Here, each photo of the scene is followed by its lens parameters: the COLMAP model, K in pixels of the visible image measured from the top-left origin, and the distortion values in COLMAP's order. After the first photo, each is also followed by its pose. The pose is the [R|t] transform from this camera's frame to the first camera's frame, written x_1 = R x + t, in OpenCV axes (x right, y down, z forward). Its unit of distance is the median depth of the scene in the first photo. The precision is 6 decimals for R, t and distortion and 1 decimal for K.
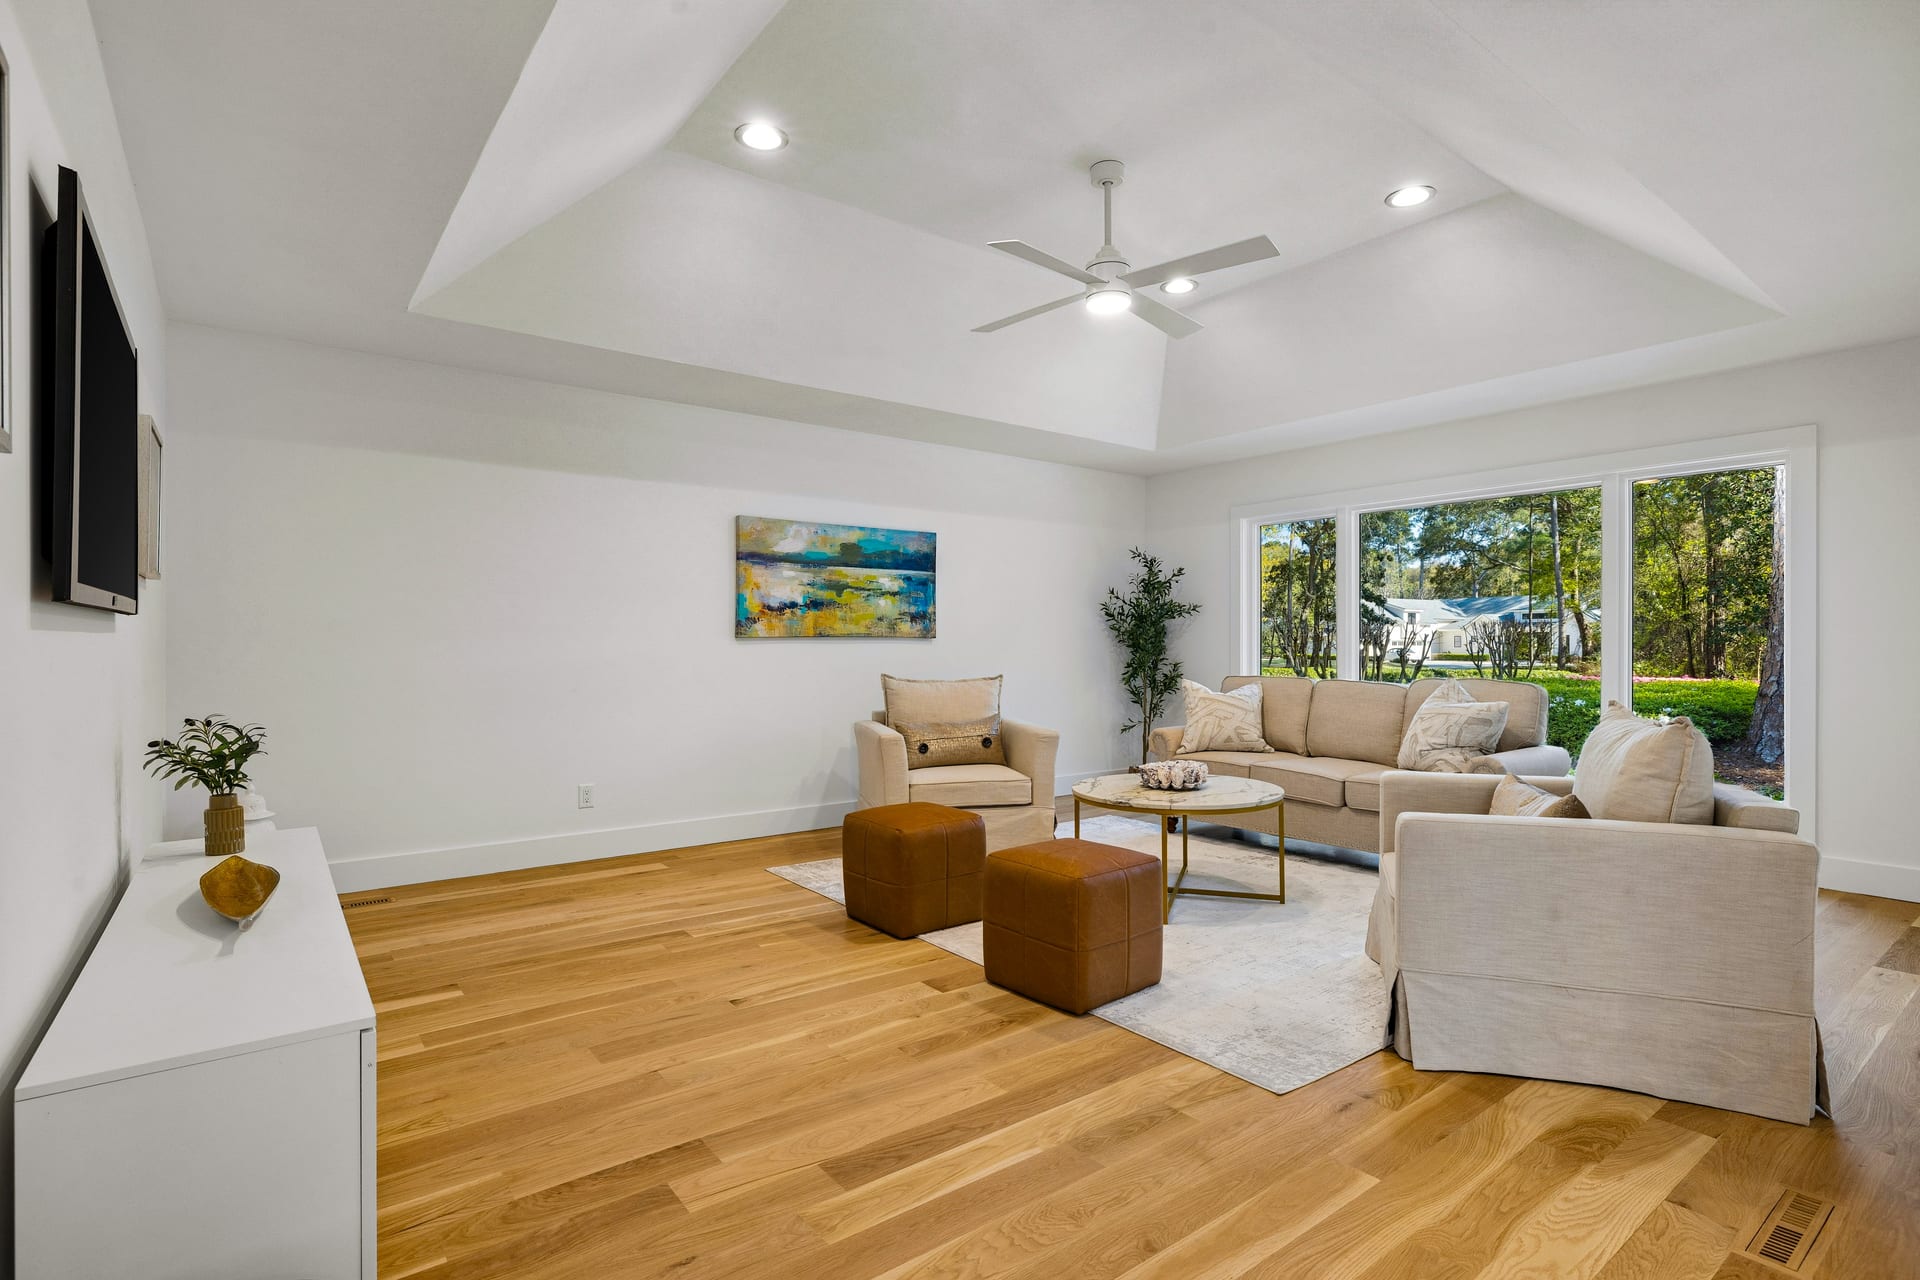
lens RADIAL K [[906.9, 0, 957.1], [0, 906.9, 643.7], [0, 0, 1]] dist [-0.001923, 0.001778]
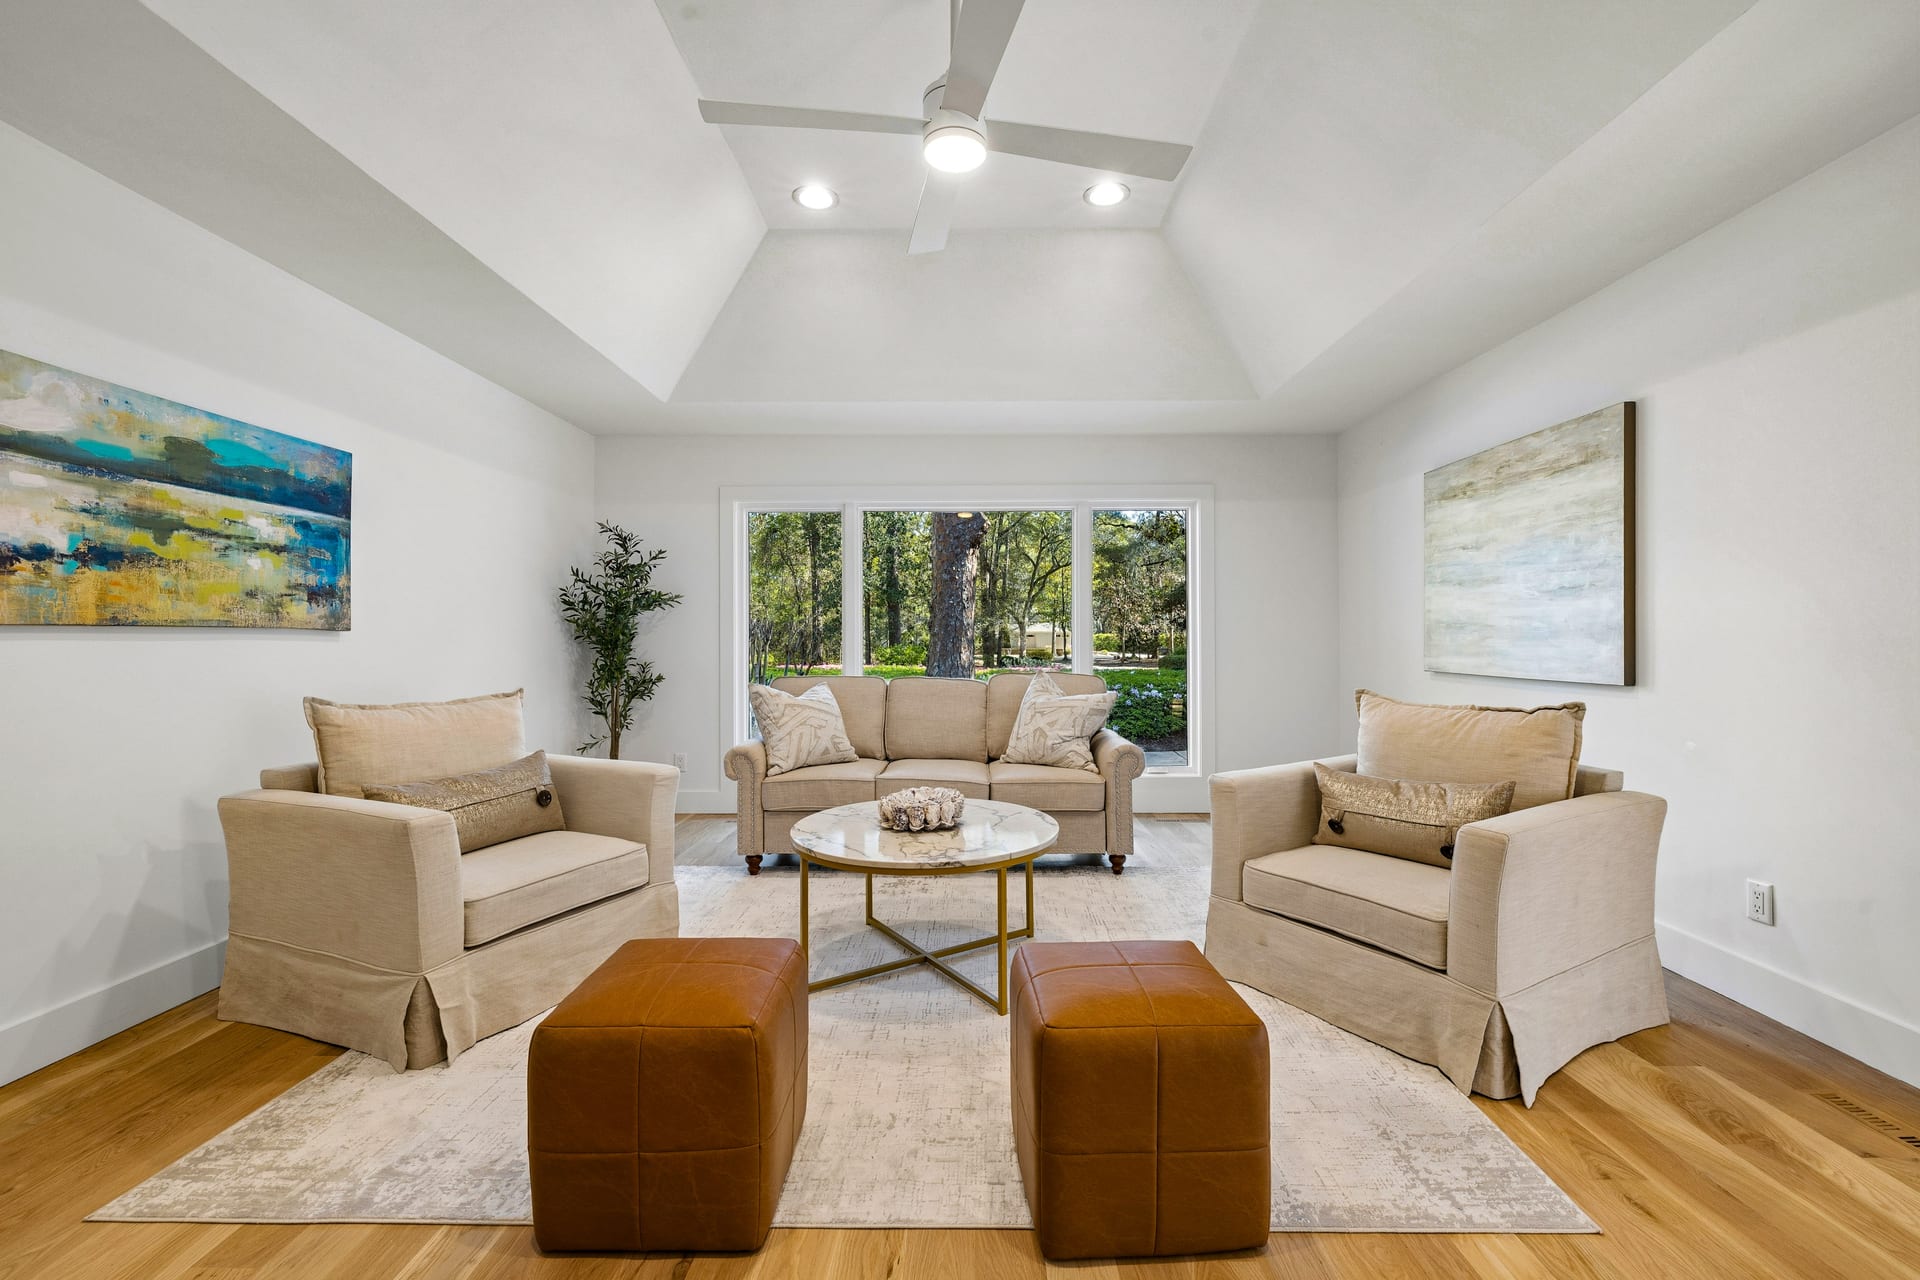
lens RADIAL K [[800.1, 0, 959.3], [0, 800.1, 633.3], [0, 0, 1]] dist [0.000118, 0.000423]
pose [[0.621478, 0.006761, 0.783403, -0.199065], [-0.000438, 0.999966, -0.008282, -0.000250], [-0.783432, 0.004804, 0.621459, 0.390599]]
